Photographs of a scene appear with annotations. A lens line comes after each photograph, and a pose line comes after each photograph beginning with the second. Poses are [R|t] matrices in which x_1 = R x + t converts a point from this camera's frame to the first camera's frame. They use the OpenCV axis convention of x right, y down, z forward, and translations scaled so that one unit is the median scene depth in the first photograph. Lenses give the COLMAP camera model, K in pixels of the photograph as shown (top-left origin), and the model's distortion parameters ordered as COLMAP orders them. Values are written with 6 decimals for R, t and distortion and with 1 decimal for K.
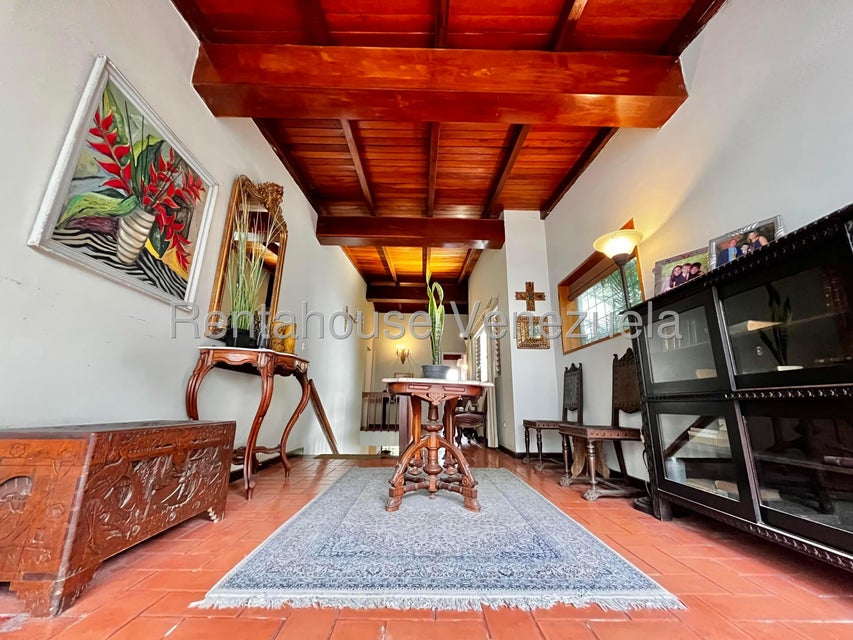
lens RADIAL K [[349.0, 0, 426.3], [0, 349.0, 316.3], [0, 0, 1]] dist [-0.000084, 0.000109]
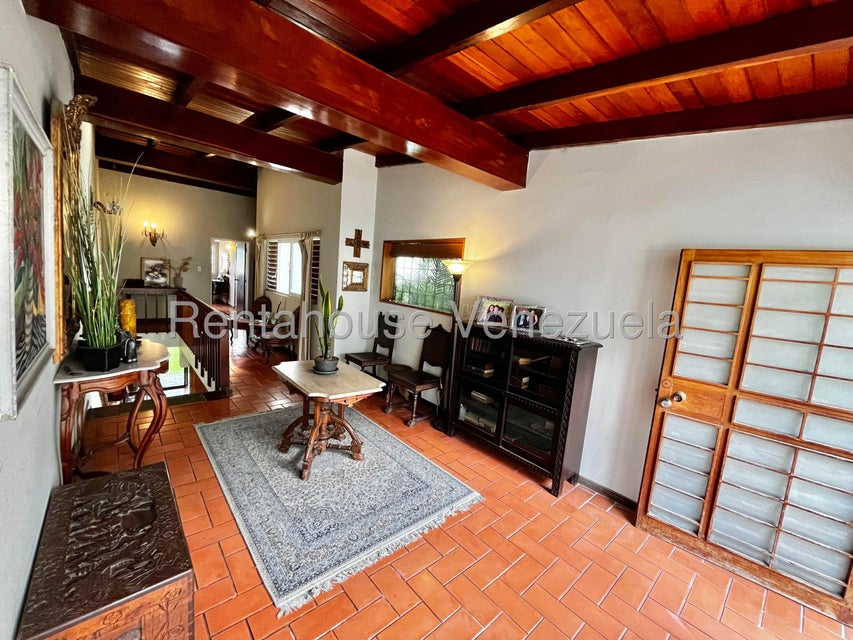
lens RADIAL K [[349.0, 0, 428.5], [0, 349.0, 318.6], [0, 0, 1]] dist [-0.000084, 0.000109]
pose [[0.755470, -0.031357, 0.654432, -0.426141], [-0.232820, 0.920813, 0.312886, -0.382134], [-0.612421, -0.388741, 0.688346, 0.016342]]
